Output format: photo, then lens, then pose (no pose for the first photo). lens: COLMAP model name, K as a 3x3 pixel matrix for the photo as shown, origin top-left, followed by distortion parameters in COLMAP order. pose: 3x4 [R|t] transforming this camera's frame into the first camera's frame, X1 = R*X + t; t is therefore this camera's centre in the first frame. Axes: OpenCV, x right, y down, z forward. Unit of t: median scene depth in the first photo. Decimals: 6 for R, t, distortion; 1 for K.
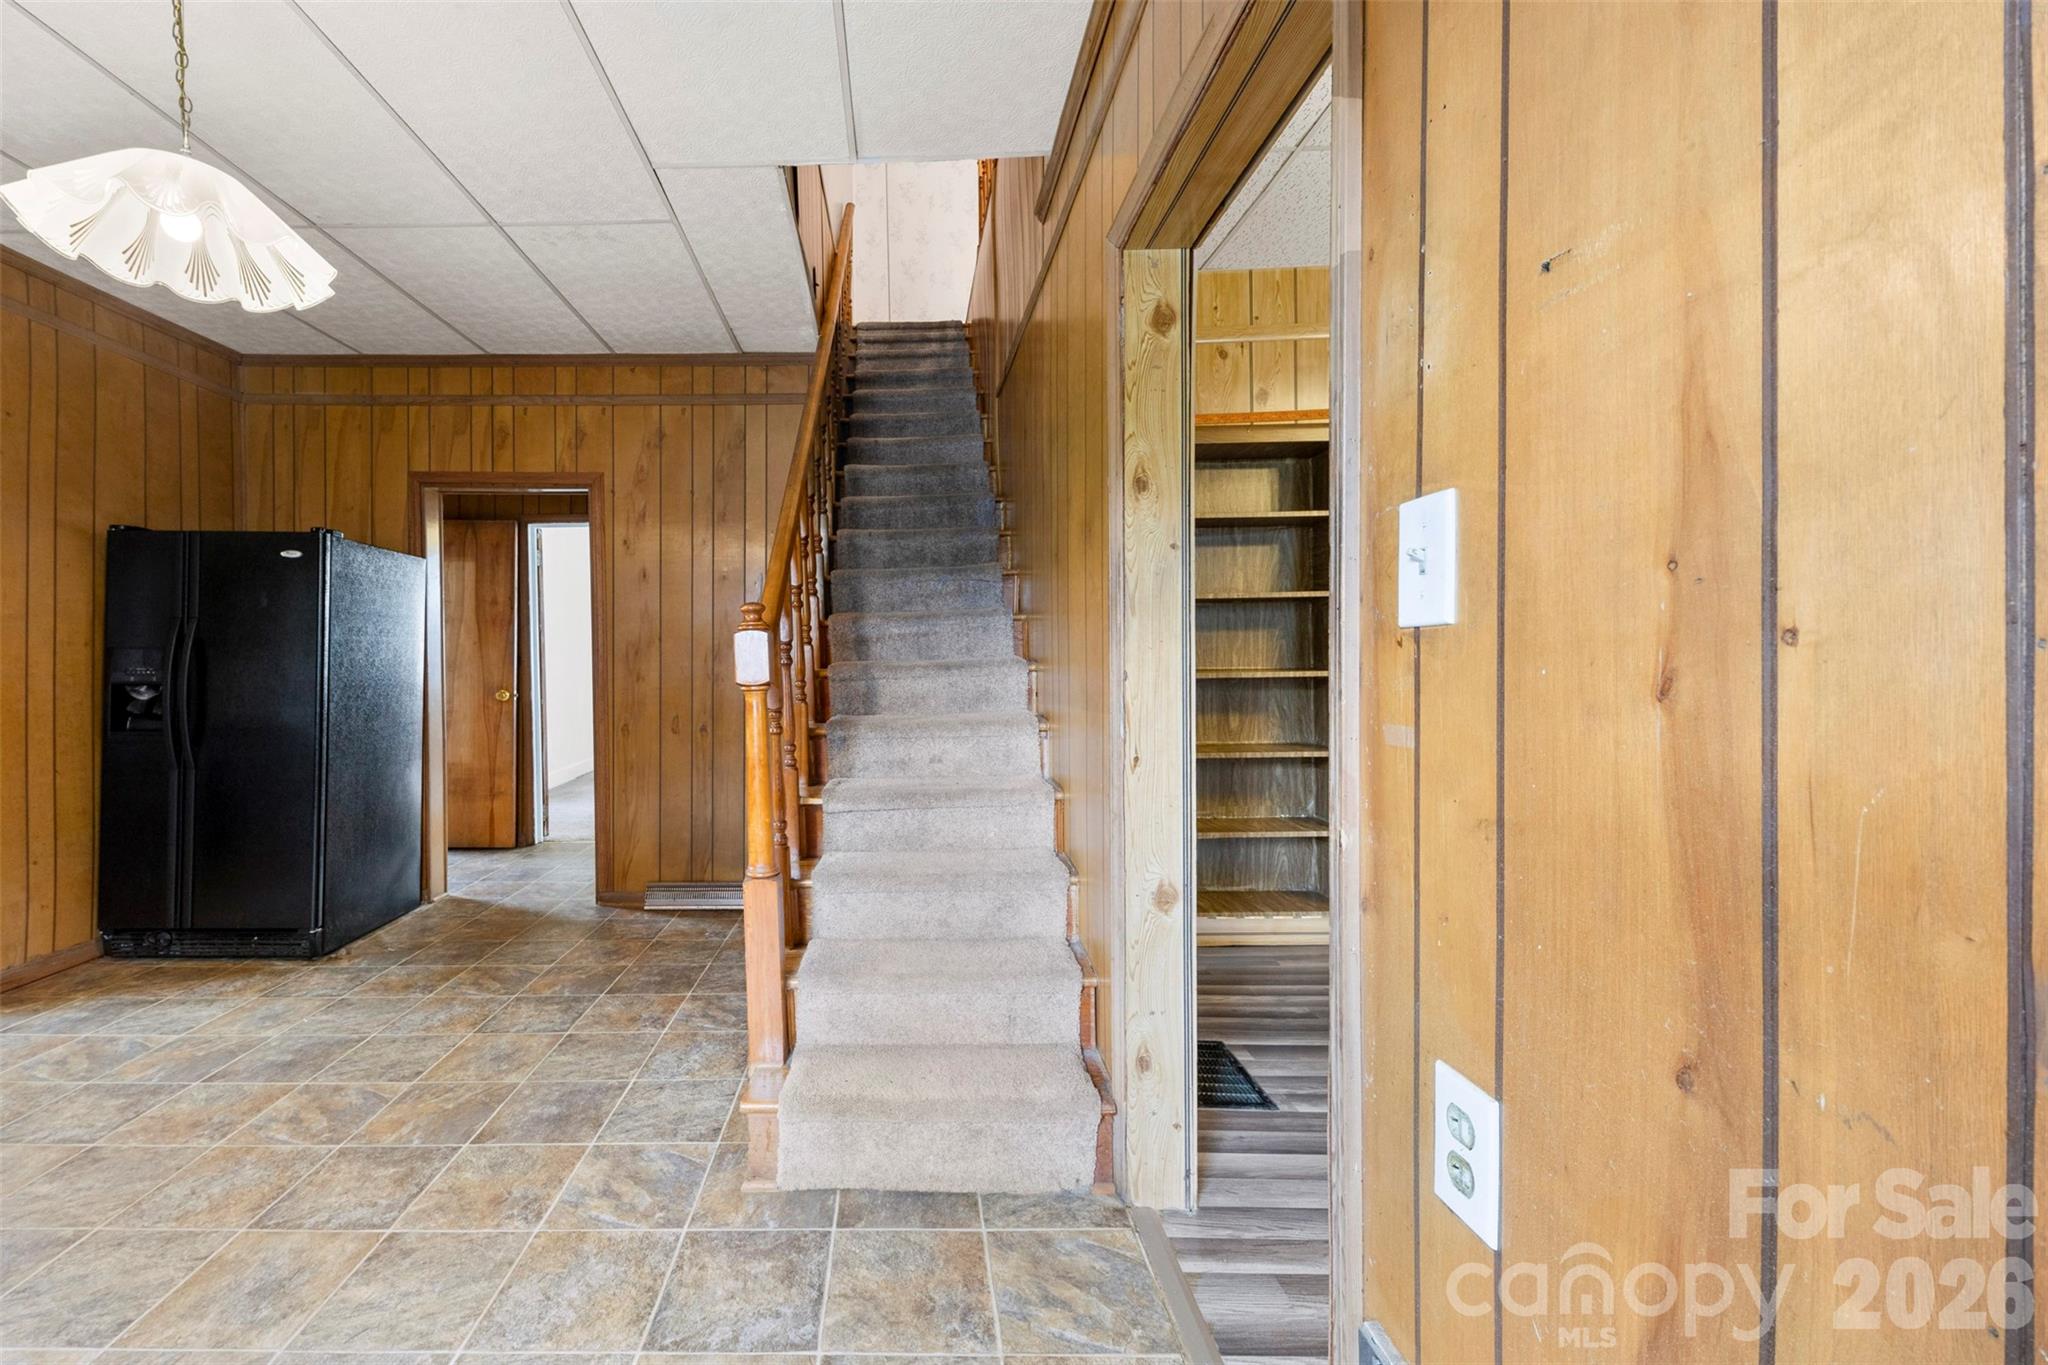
lens RADIAL K [[839.1, 0, 895.0], [0, 839.1, 660.8], [0, 0, 1]] dist [-0.010294, -0.005397]
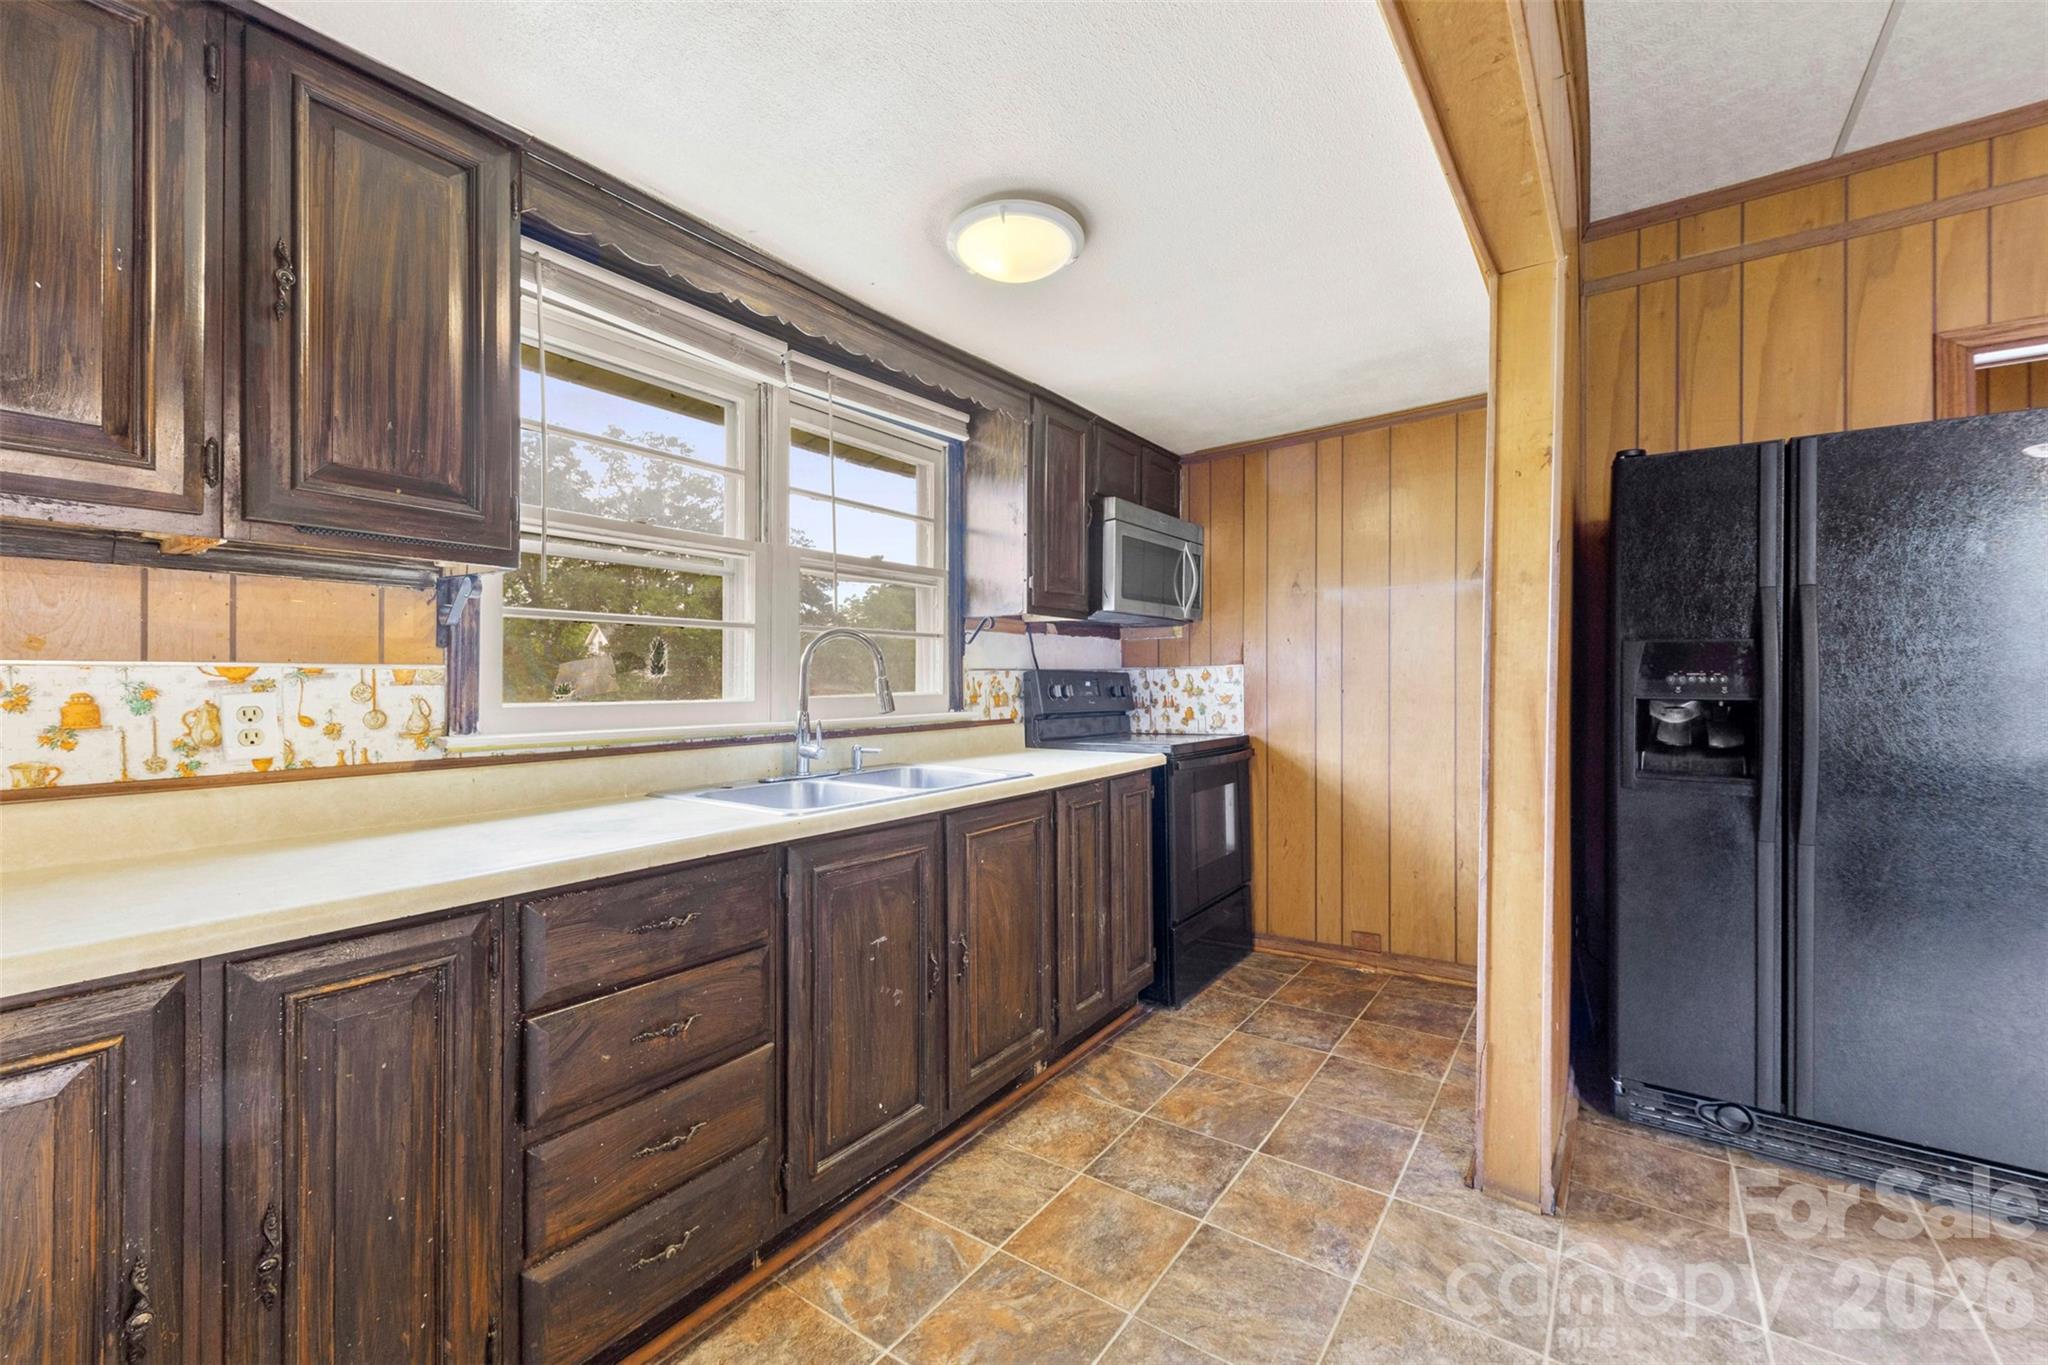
lens RADIAL K [[809.0, 0, 1037.8], [0, 809.0, 679.9], [0, 0, 1]] dist [0.021212, -0.007350]
pose [[0.815651, -0.000103, -0.578545, -0.808736], [0.002655, 0.999990, 0.003565, 0.008195], [0.578539, -0.004444, 0.815643, 0.192519]]
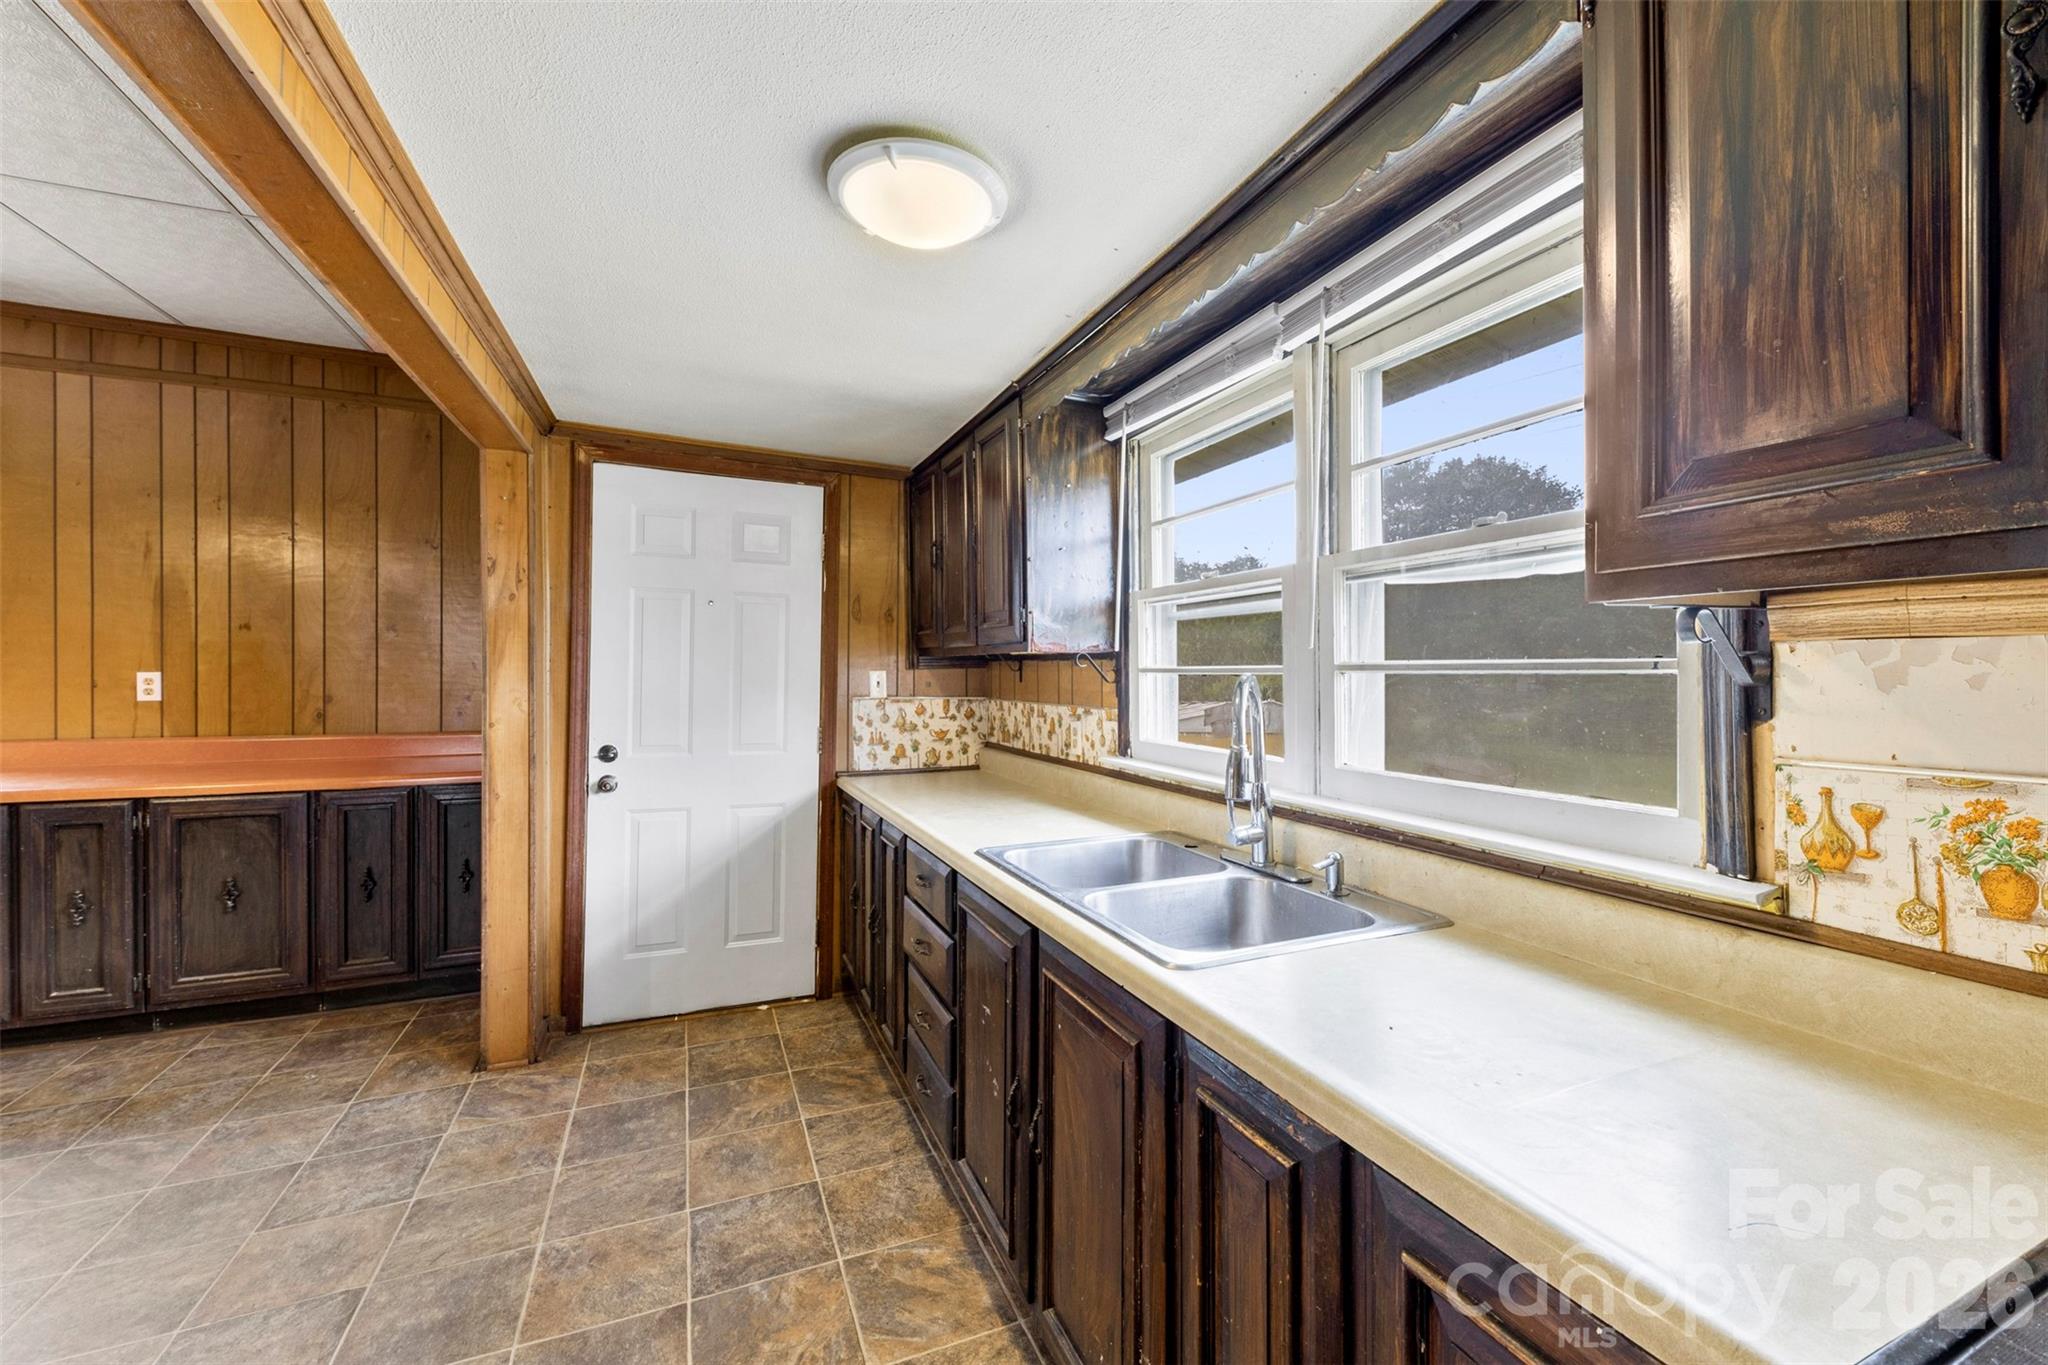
lens RADIAL K [[809.0, 0, 1019.7], [0, 809.0, 676.1], [0, 0, 1]] dist [0.021212, -0.007350]
pose [[-0.918898, 0.005218, -0.394460, -0.987666], [0.003962, 0.999984, 0.004000, -0.028080], [0.394475, 0.002113, -0.918904, 0.927737]]
